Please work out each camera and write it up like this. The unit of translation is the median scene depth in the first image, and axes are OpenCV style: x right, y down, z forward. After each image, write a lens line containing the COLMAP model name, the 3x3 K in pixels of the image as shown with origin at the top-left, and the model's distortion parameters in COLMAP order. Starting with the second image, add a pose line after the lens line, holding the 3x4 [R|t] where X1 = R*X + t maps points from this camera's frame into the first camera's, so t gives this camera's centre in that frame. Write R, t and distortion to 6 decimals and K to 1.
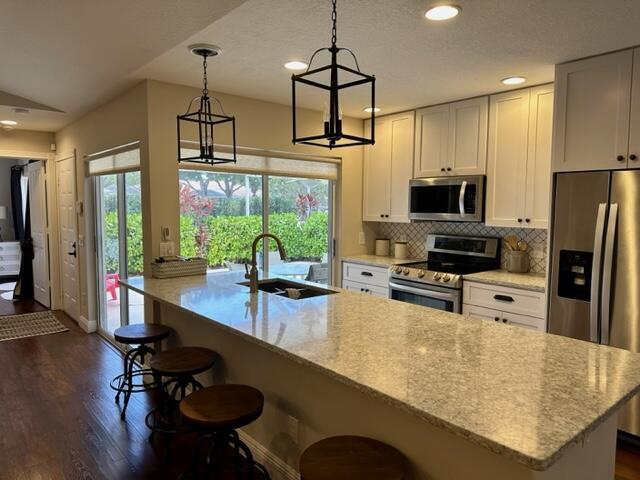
lens RADIAL K [[448.4, 0, 320.0], [0, 448.4, 240.0], [0, 0, 1]] dist [0.094122, -0.129926]
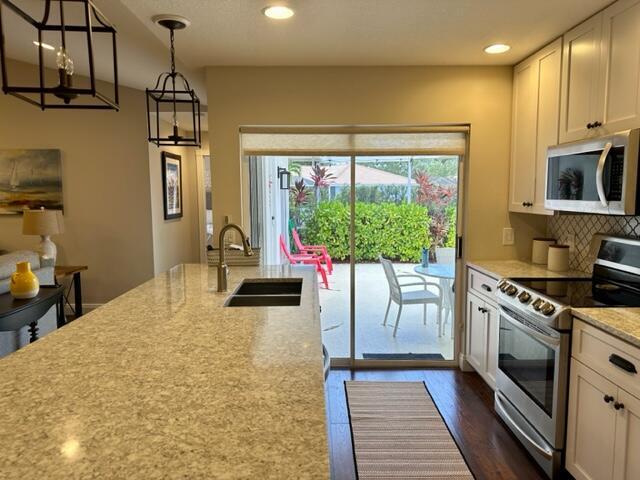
lens RADIAL K [[448.4, 0, 320.0], [0, 448.4, 240.0], [0, 0, 1]] dist [0.094122, -0.129926]
pose [[0.770039, 0.052574, -0.635827, 0.415921], [-0.038489, 0.998612, 0.035959, -0.015932], [0.636835, -0.003218, 0.770994, 0.342433]]
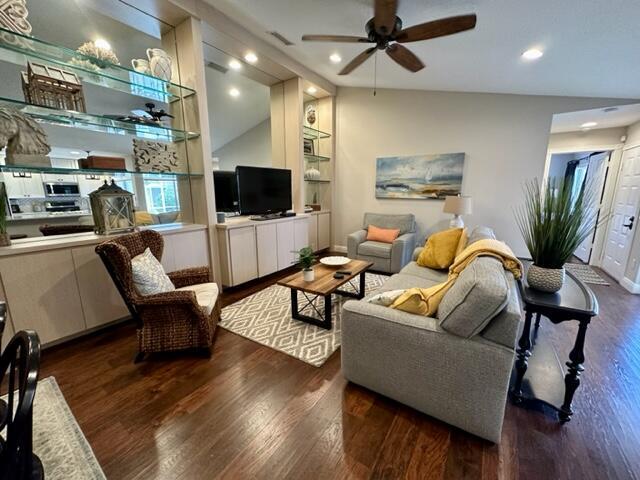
lens RADIAL K [[257.3, 0, 320.0], [0, 257.3, 240.0], [0, 0, 1]] dist [-0.001310, -0.000130]
pose [[0.262186, 0.176846, -0.948675, -0.140699], [-0.070139, 0.983957, 0.164038, 0.017381], [0.962465, 0.023530, 0.270383, 0.032261]]
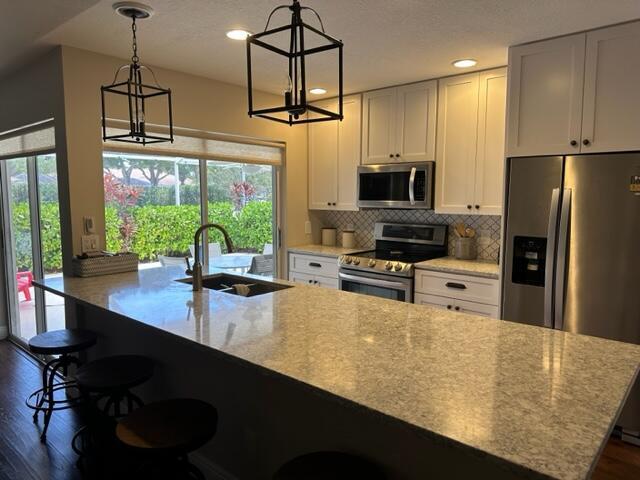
lens RADIAL K [[448.4, 0, 320.0], [0, 448.4, 240.0], [0, 0, 1]] dist [0.094122, -0.129926]
pose [[0.988945, -0.019378, 0.147011, -0.028611], [0.015926, 0.999570, 0.024623, -0.000582], [-0.147424, -0.022009, 0.988828, 0.064882]]
